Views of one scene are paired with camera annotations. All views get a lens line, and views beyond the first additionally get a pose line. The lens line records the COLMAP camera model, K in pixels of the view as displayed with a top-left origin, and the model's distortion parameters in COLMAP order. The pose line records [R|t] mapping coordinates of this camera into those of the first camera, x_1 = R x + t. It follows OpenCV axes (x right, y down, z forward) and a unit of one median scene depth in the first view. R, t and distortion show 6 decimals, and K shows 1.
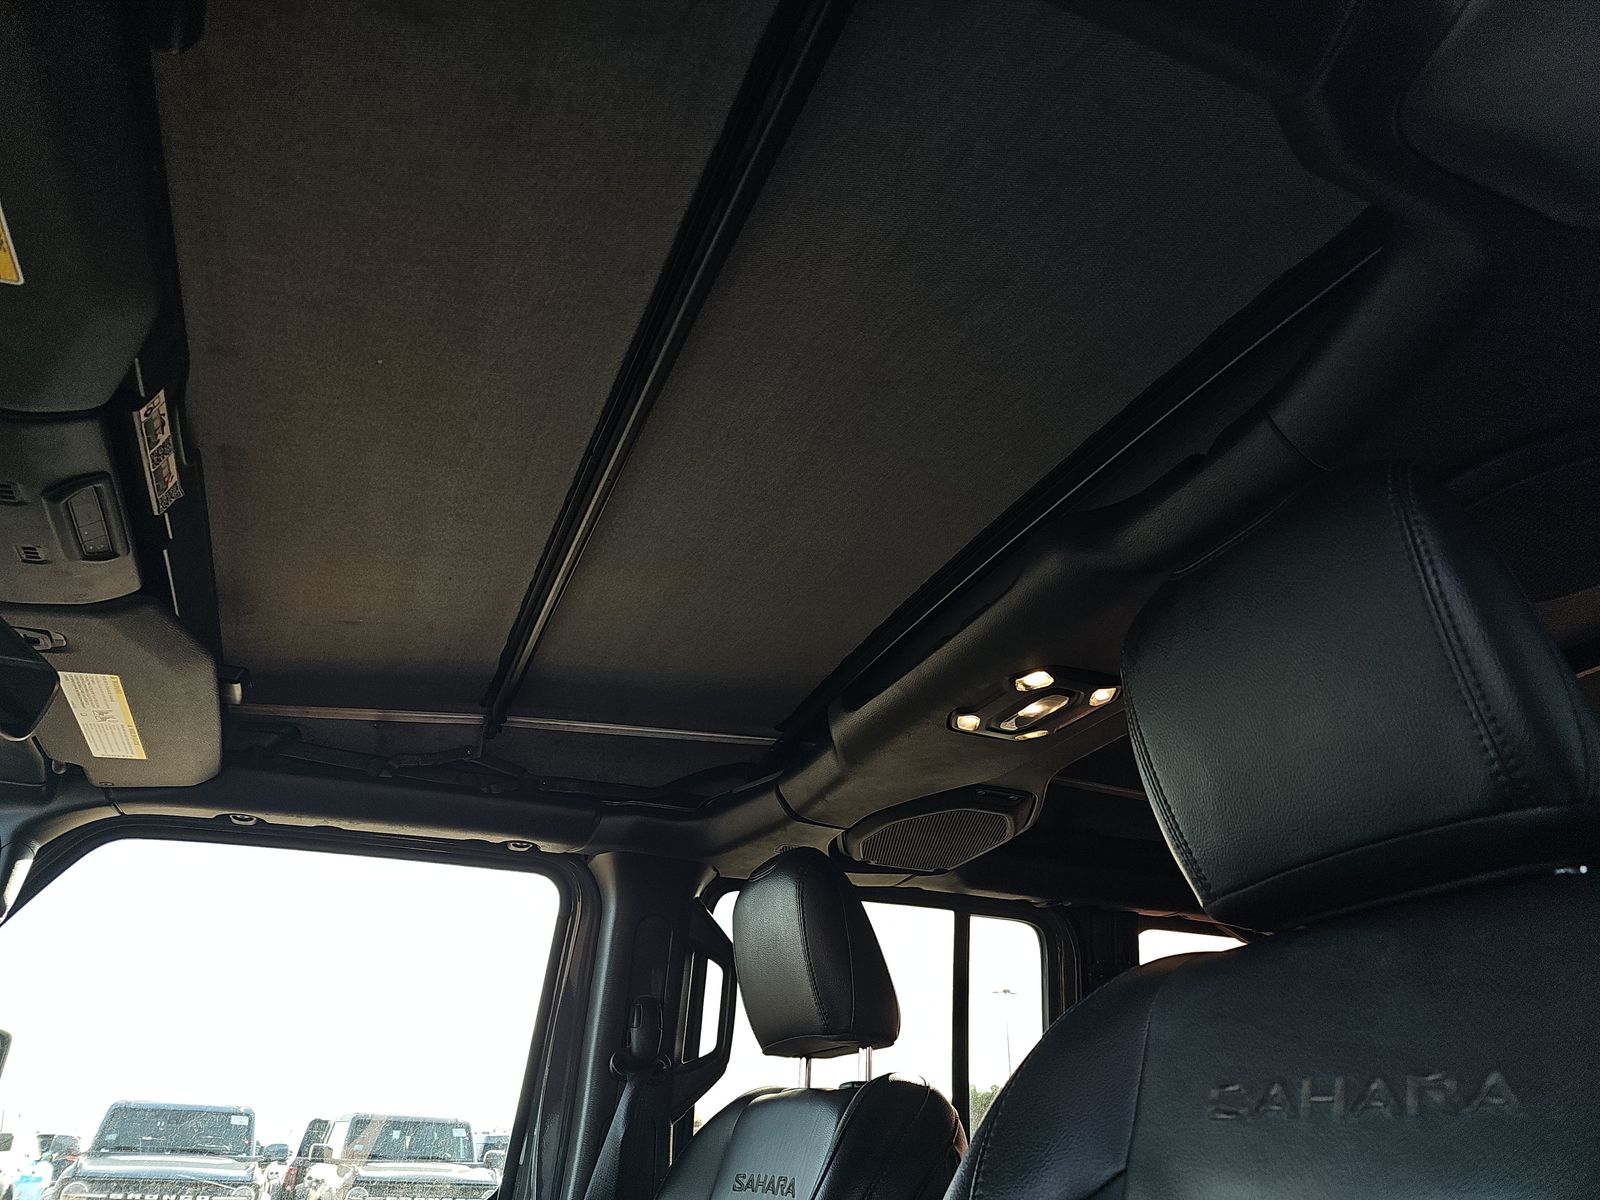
lens RADIAL K [[1078.4, 0, 800.0], [0, 1078.4, 600.0], [0, 0, 1]] dist [0.000426, 0.000958]
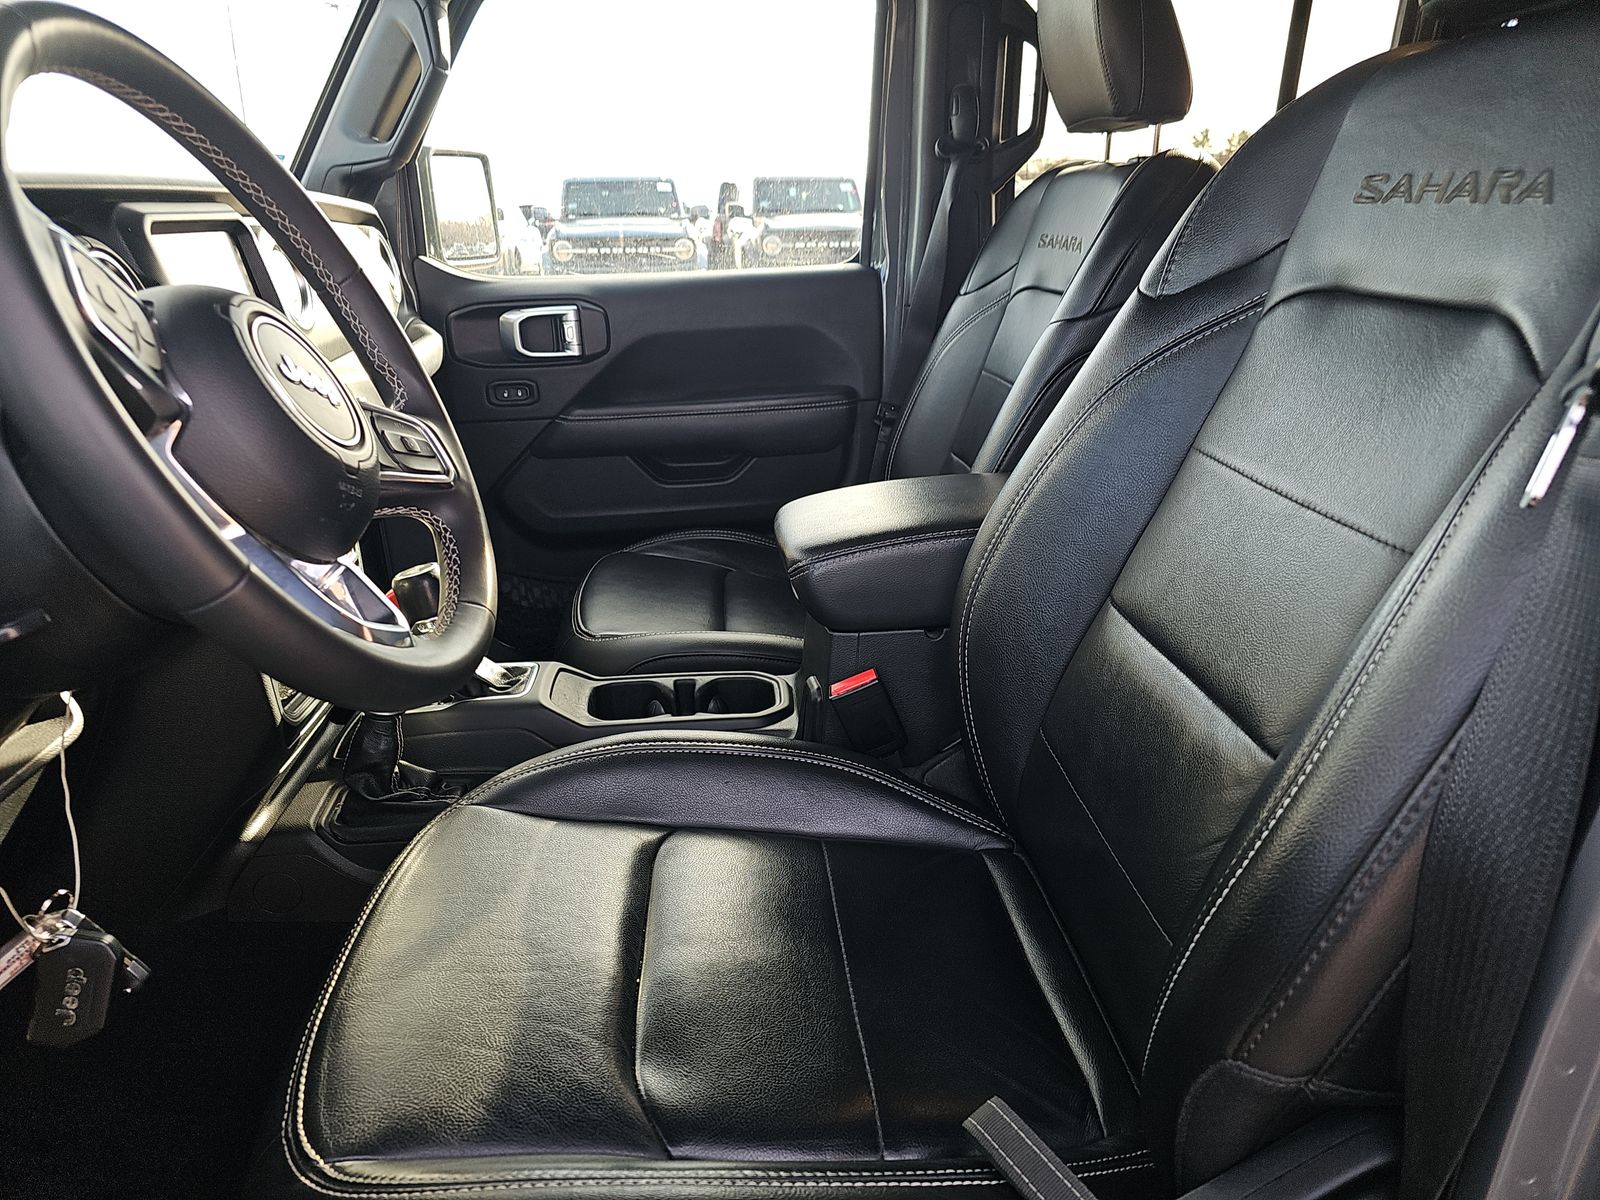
lens RADIAL K [[1078.4, 0, 800.0], [0, 1078.4, 600.0], [0, 0, 1]] dist [0.000426, 0.000958]
pose [[0.947065, 0.063507, -0.314696, 0.077576], [0.191089, 0.676174, 0.711529, -0.089854], [0.257977, -0.734000, 0.628245, -0.116594]]
